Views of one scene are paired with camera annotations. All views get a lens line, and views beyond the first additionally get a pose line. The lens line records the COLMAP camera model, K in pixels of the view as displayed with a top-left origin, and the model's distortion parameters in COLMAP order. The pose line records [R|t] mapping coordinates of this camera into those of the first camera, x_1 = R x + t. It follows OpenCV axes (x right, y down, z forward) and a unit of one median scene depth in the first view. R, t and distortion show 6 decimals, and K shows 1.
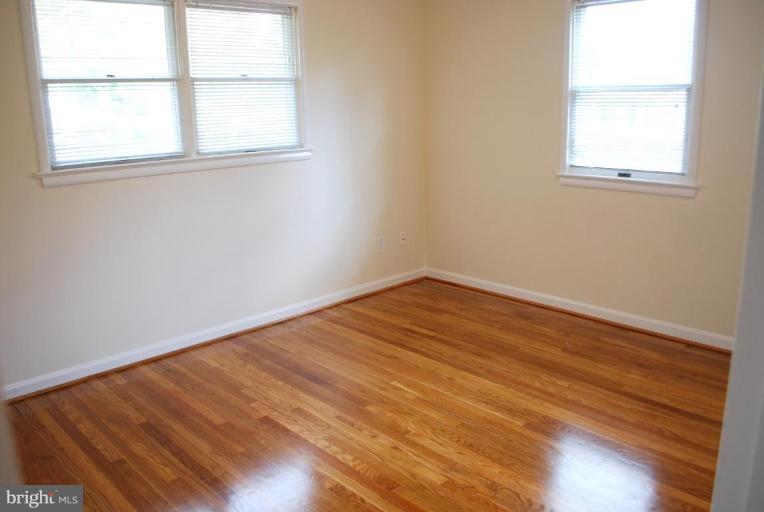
lens RADIAL K [[603.7, 0, 382.0], [0, 603.7, 256.0], [0, 0, 1]] dist [-0.077844, 0.005166]
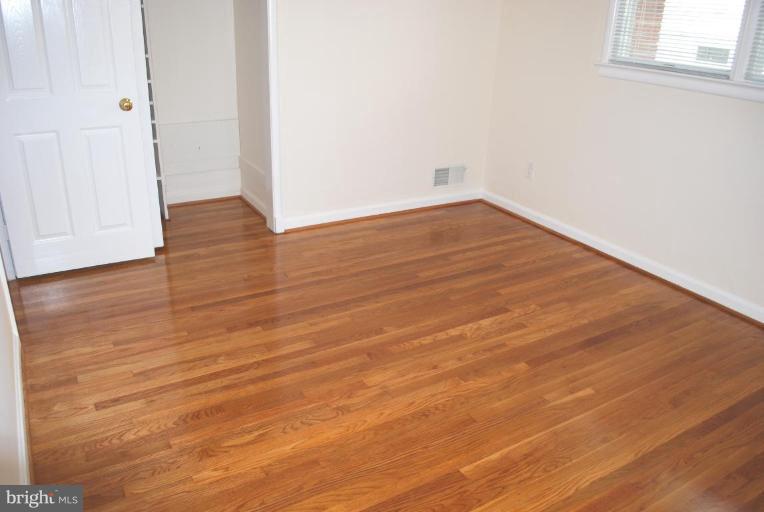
lens RADIAL K [[603.7, 0, 382.0], [0, 603.7, 256.0], [0, 0, 1]] dist [-0.077844, 0.005166]
pose [[-0.207638, 0.394449, -0.895152, 0.720597], [-0.272074, 0.855700, 0.440174, -0.205076], [0.939608, 0.334944, -0.070357, 0.796772]]
